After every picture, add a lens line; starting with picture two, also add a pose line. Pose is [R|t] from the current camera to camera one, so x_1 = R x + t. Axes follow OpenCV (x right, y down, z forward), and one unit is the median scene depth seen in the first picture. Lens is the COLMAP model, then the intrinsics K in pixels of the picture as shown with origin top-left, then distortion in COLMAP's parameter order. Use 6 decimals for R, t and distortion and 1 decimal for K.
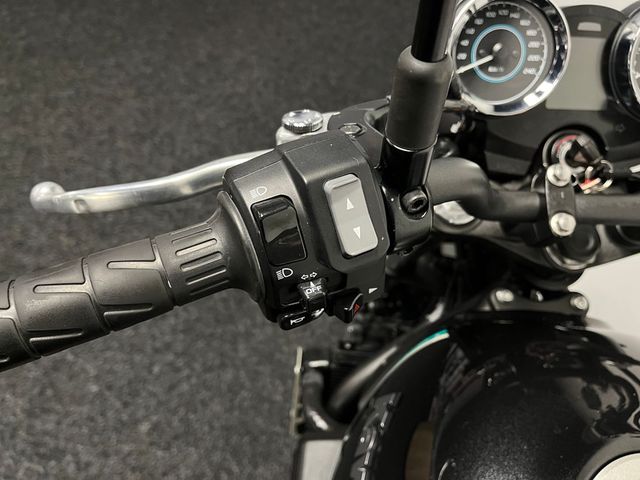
lens RADIAL K [[490.3, 0, 316.9], [0, 490.3, 237.9], [0, 0, 1]] dist [0.058078, -0.080375]
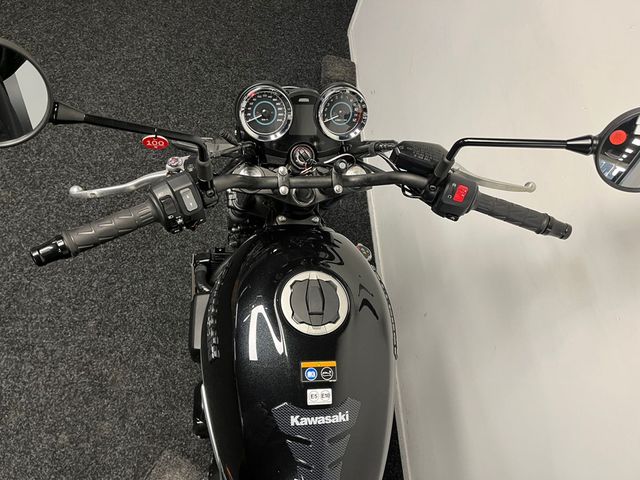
lens RADIAL K [[490.3, 0, 321.3], [0, 490.3, 242.1], [0, 0, 1]] dist [0.058078, -0.080375]
pose [[0.981942, -0.067601, 0.176690, 0.179118], [0.039445, 0.986609, 0.158262, -0.133939], [-0.185022, -0.148434, 0.971460, -1.331057]]
